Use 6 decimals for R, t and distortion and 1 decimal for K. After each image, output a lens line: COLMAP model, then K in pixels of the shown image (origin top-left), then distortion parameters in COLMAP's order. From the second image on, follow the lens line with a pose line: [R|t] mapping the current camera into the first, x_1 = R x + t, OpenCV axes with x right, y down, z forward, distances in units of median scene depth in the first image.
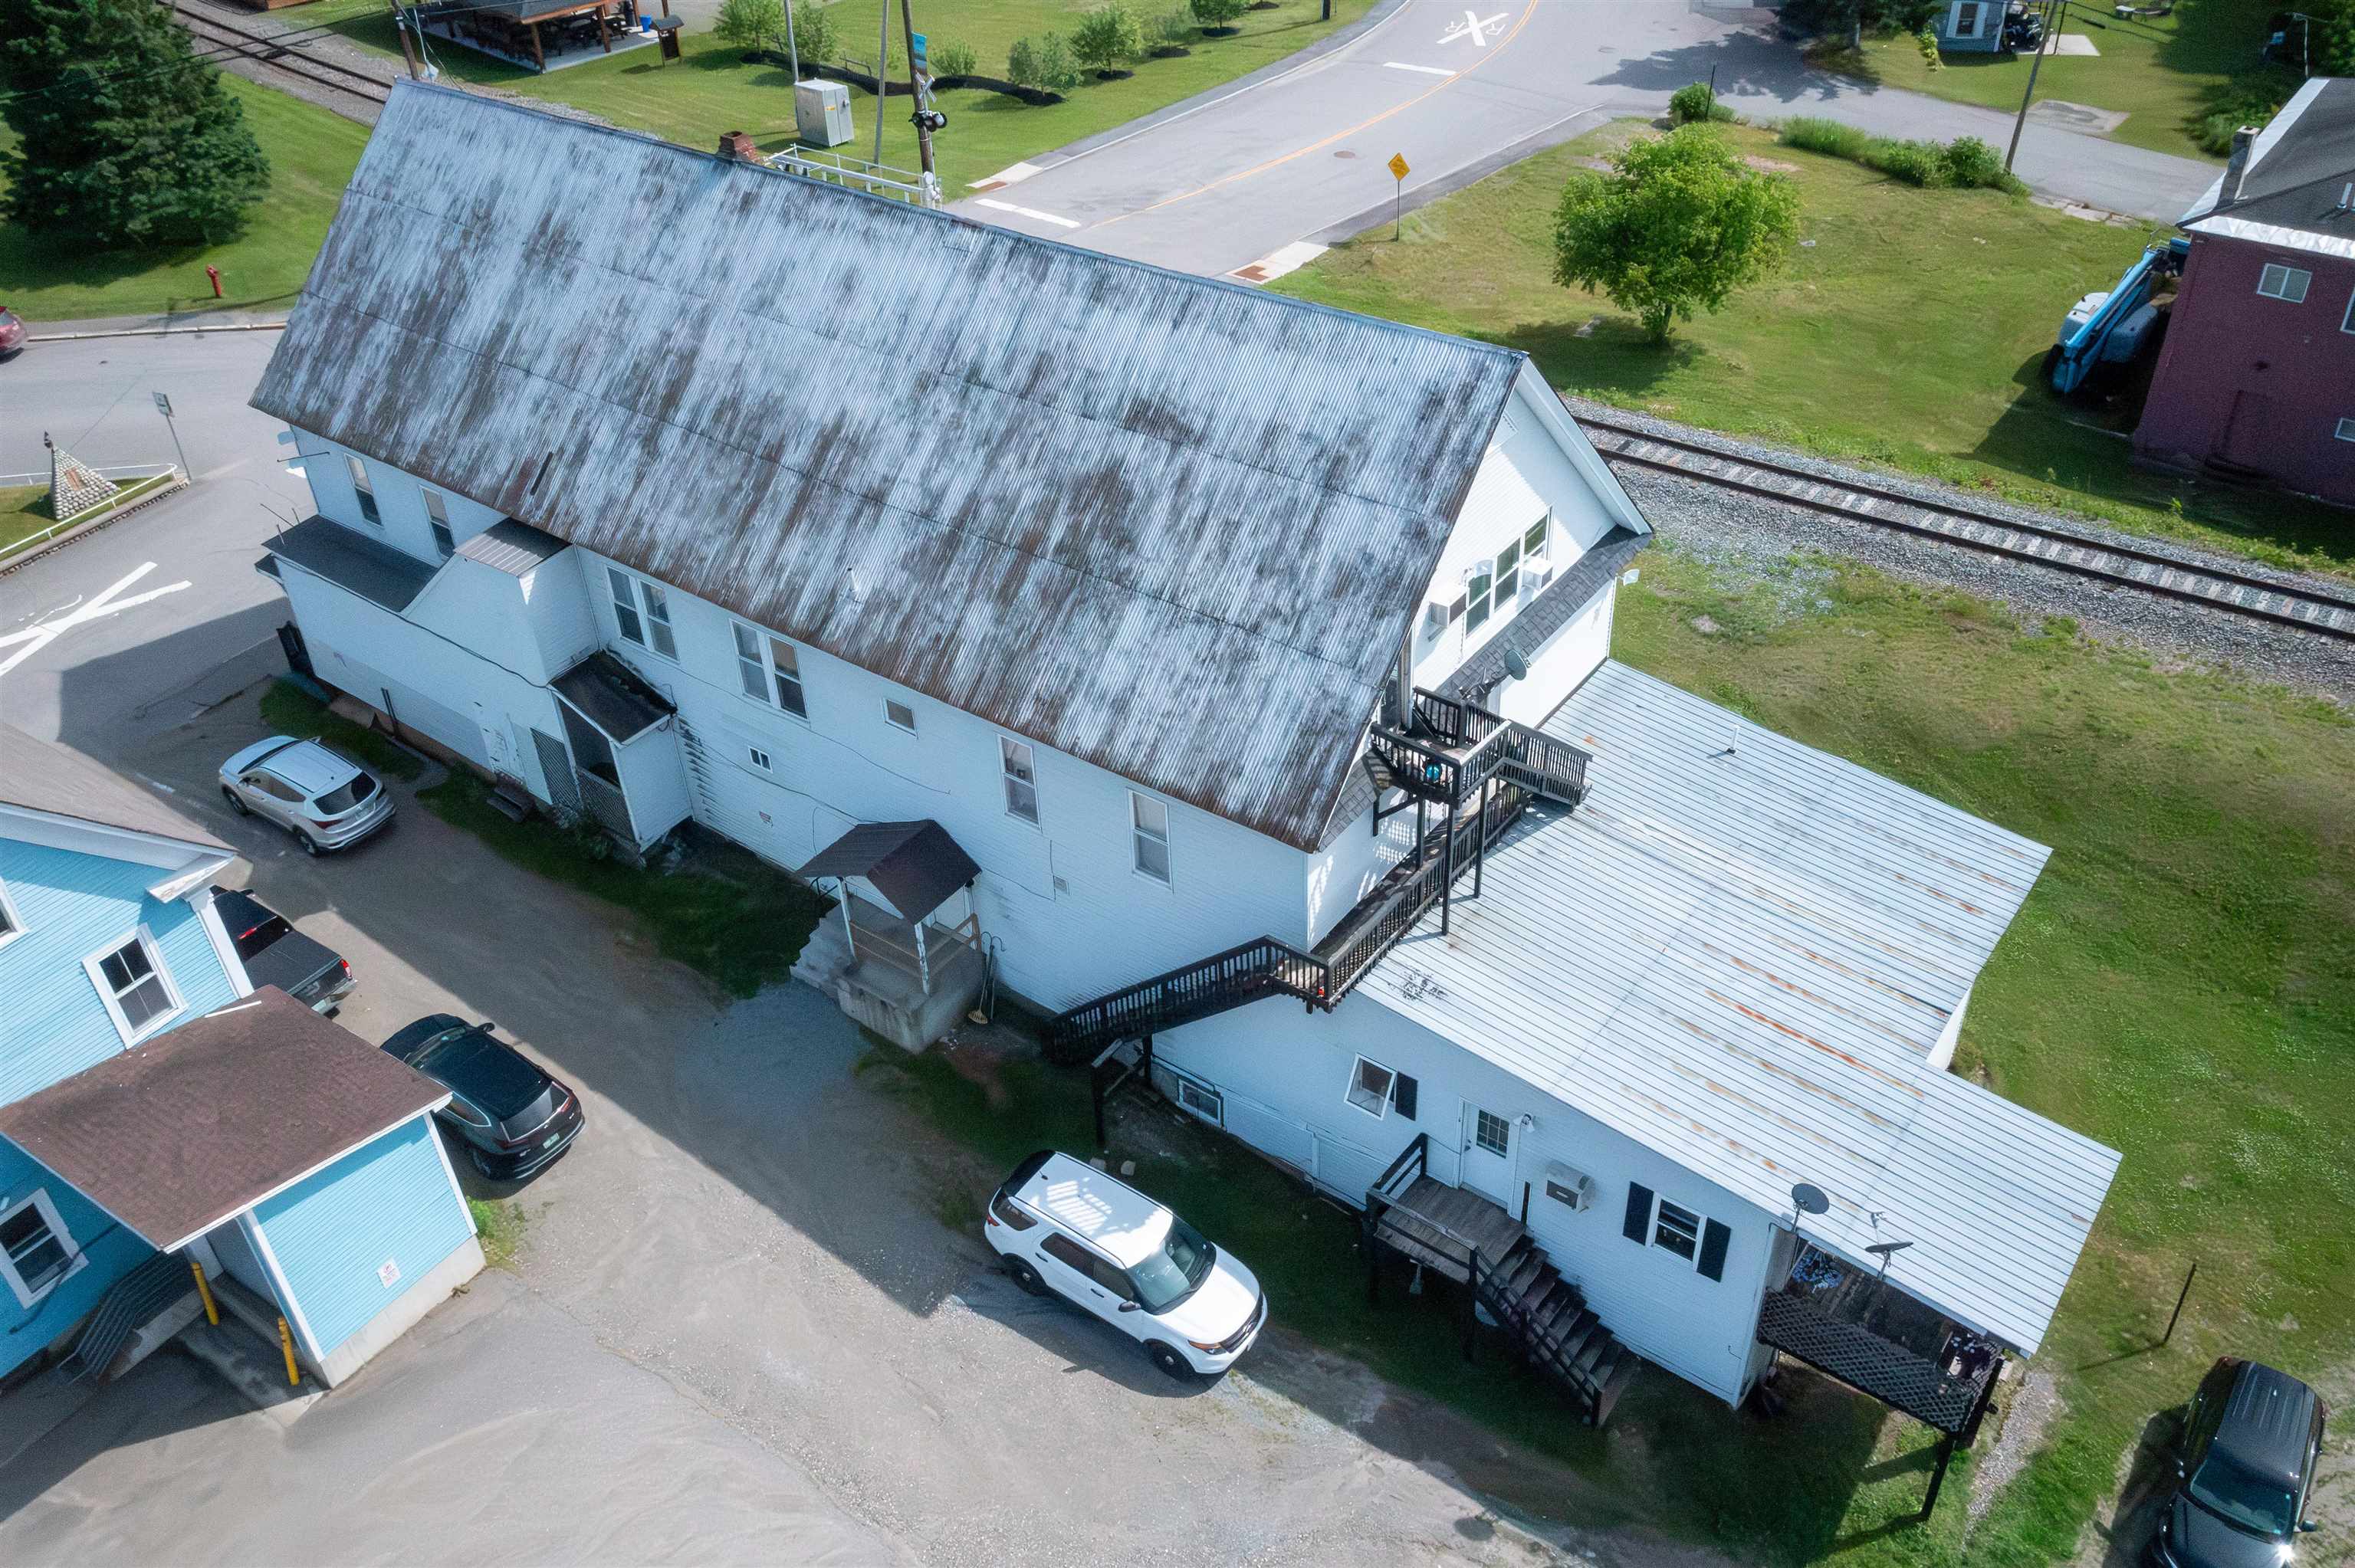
lens RADIAL K [[1896.0, 0, 1177.5], [0, 1896.0, 784.0], [0, 0, 1]] dist [-0.015400, 0.001625]
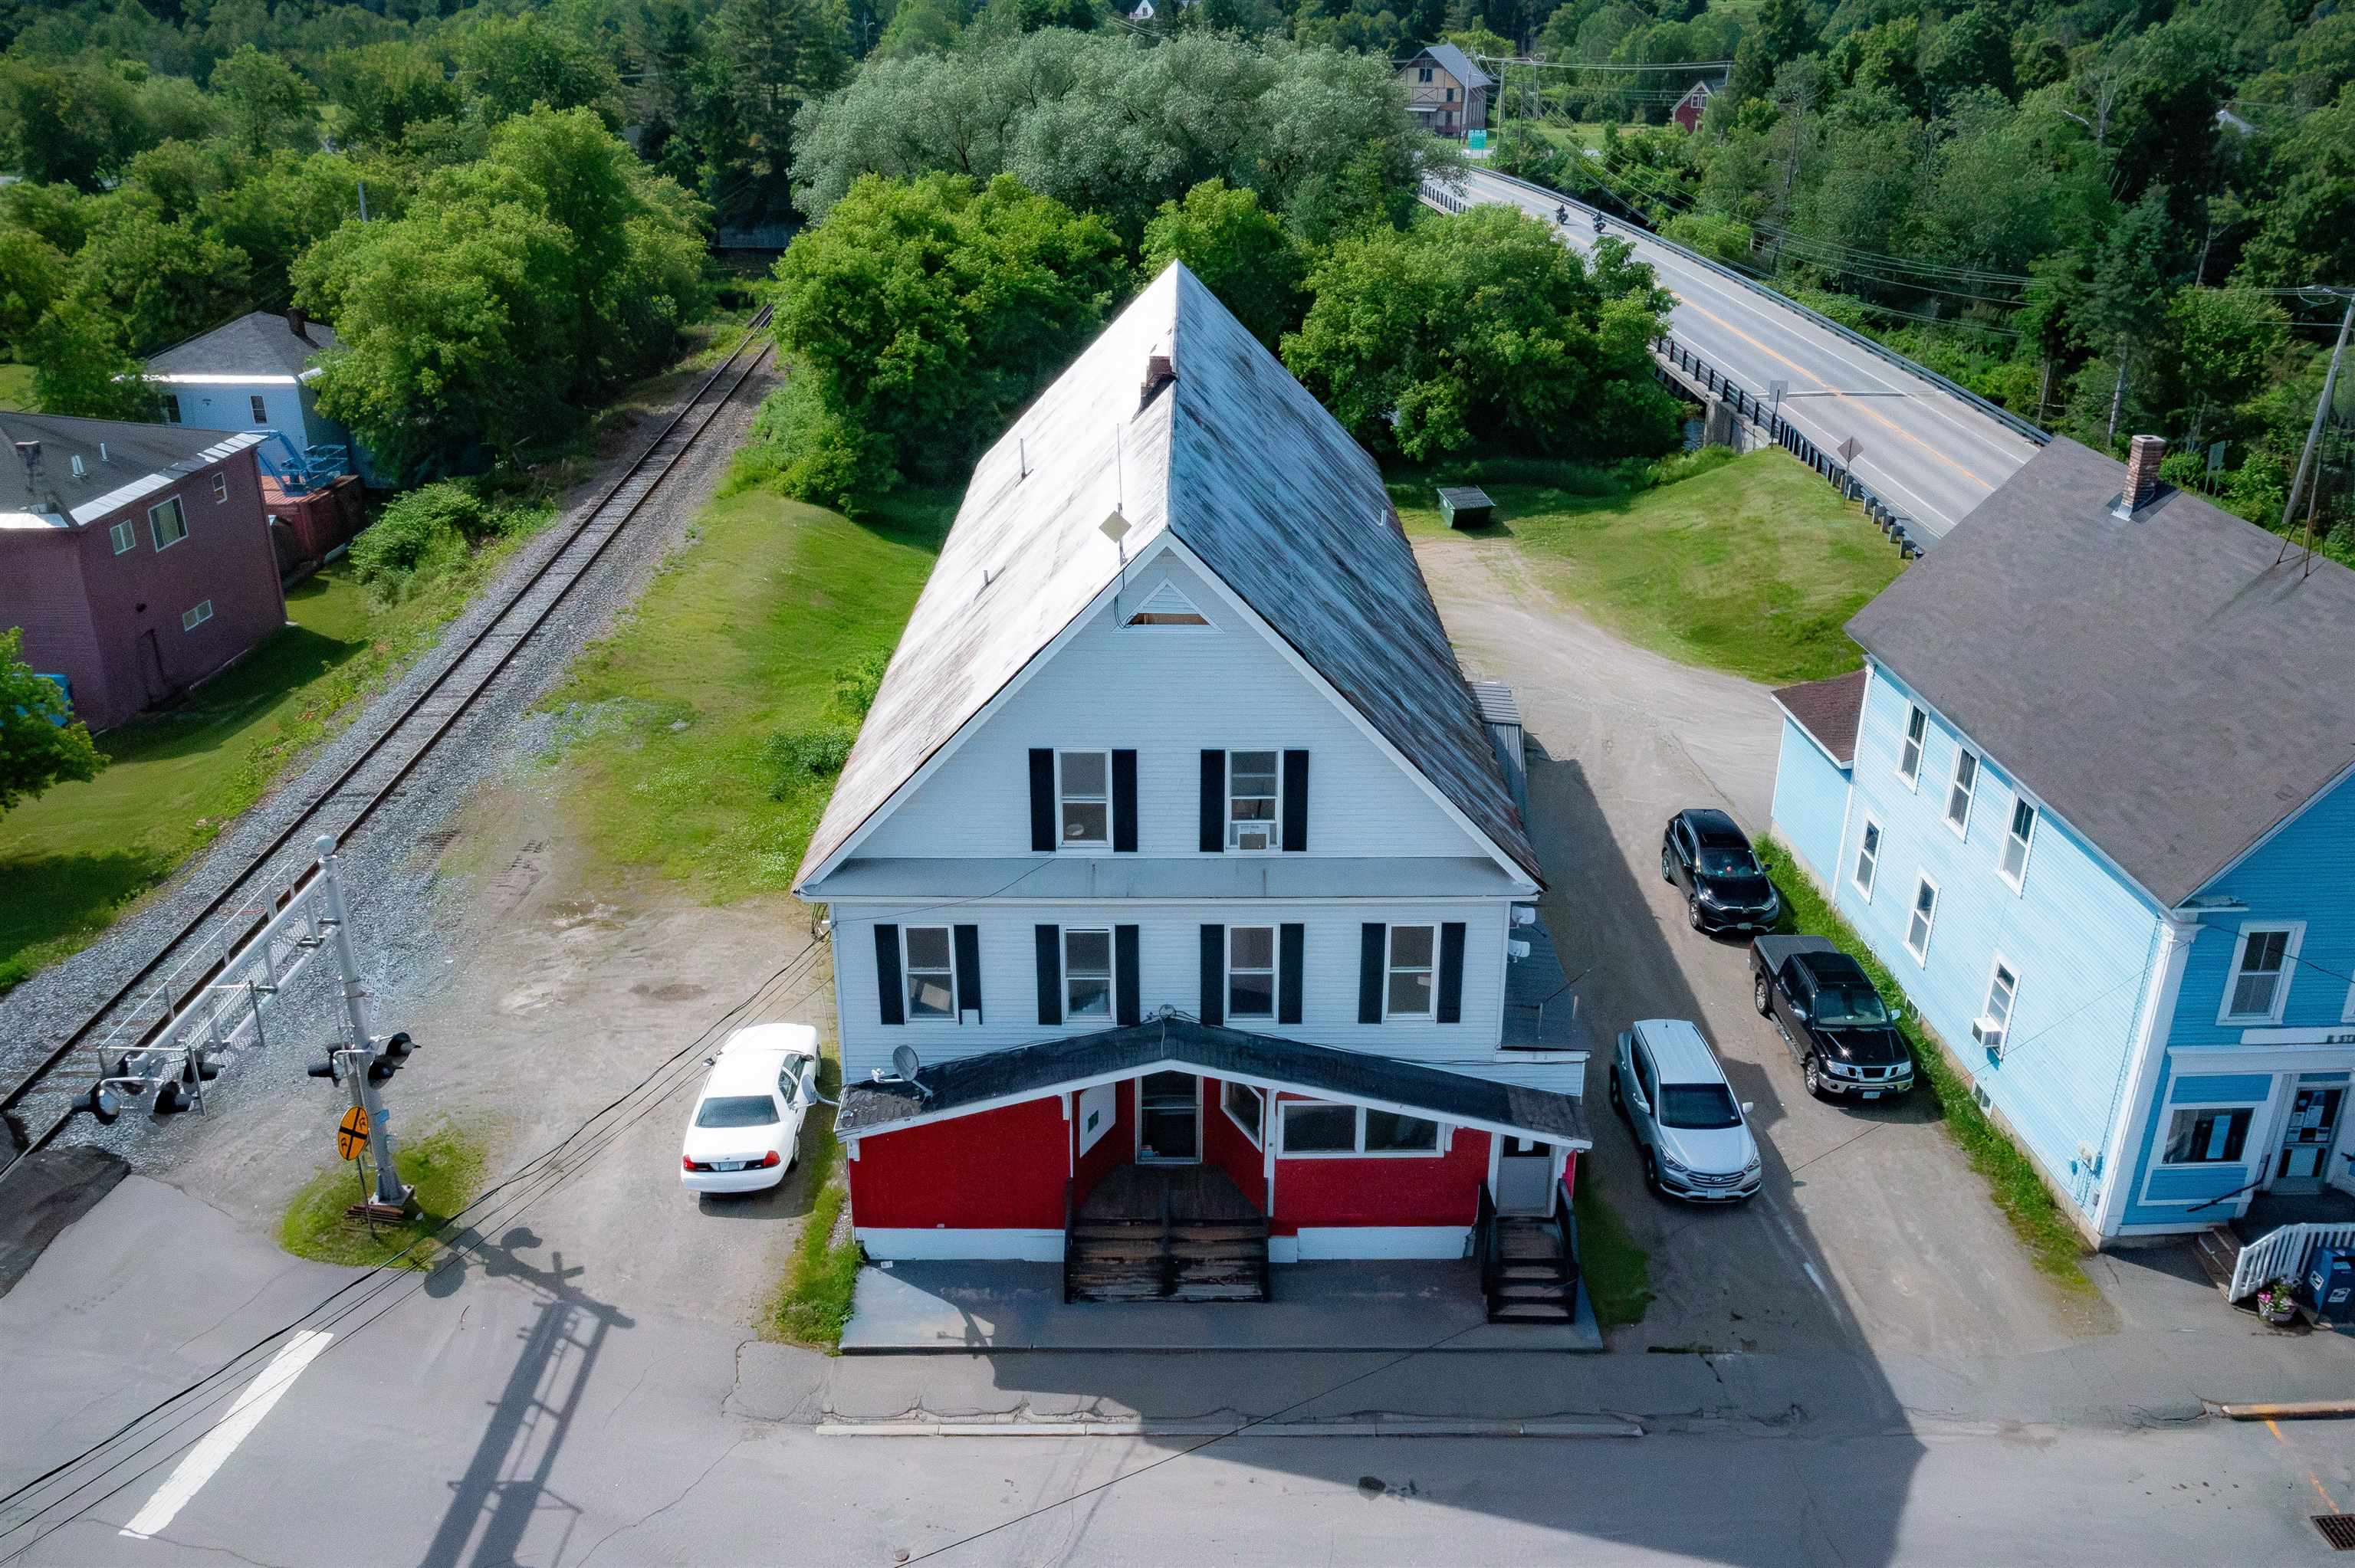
lens RADIAL K [[1896.0, 0, 1177.5], [0, 1896.0, 784.0], [0, 0, 1]] dist [-0.015400, 0.001625]
pose [[-0.595334, -0.270208, 0.756680, -1.239136], [0.502163, 0.610039, 0.612931, -0.953268], [-0.627224, 0.744876, -0.227488, 1.638524]]
